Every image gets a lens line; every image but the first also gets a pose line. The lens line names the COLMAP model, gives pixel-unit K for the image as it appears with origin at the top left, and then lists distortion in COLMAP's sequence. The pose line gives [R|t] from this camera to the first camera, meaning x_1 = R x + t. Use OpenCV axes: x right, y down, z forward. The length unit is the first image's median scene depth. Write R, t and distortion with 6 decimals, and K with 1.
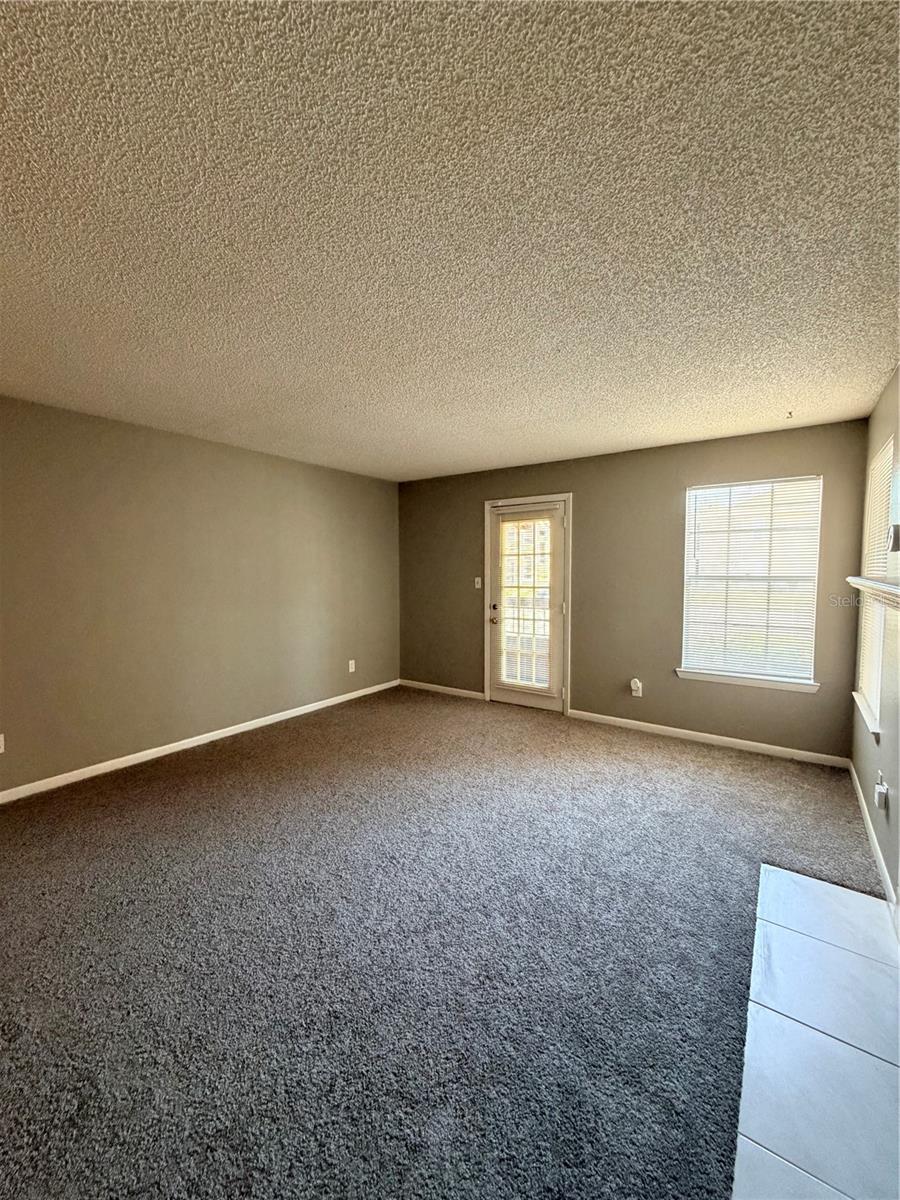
lens RADIAL K [[477.9, 0, 448.2], [0, 477.9, 598.5], [0, 0, 1]] dist [0.000110, 0.000267]
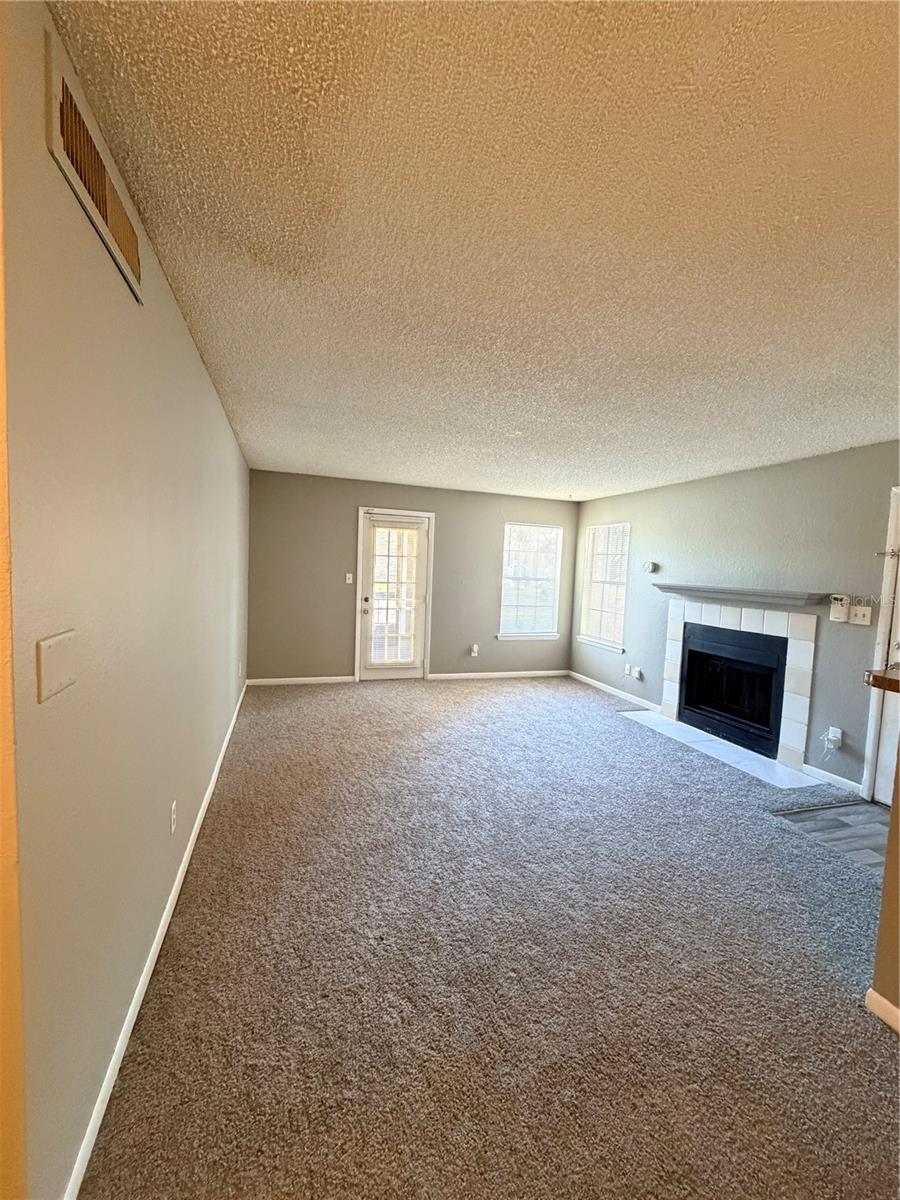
lens RADIAL K [[477.9, 0, 448.2], [0, 477.9, 598.5], [0, 0, 1]] dist [0.000110, 0.000267]
pose [[0.585293, -0.024641, 0.810448, -0.763394], [0.007031, 0.999655, 0.025316, -0.013448], [-0.810792, -0.009119, 0.585264, 0.168748]]
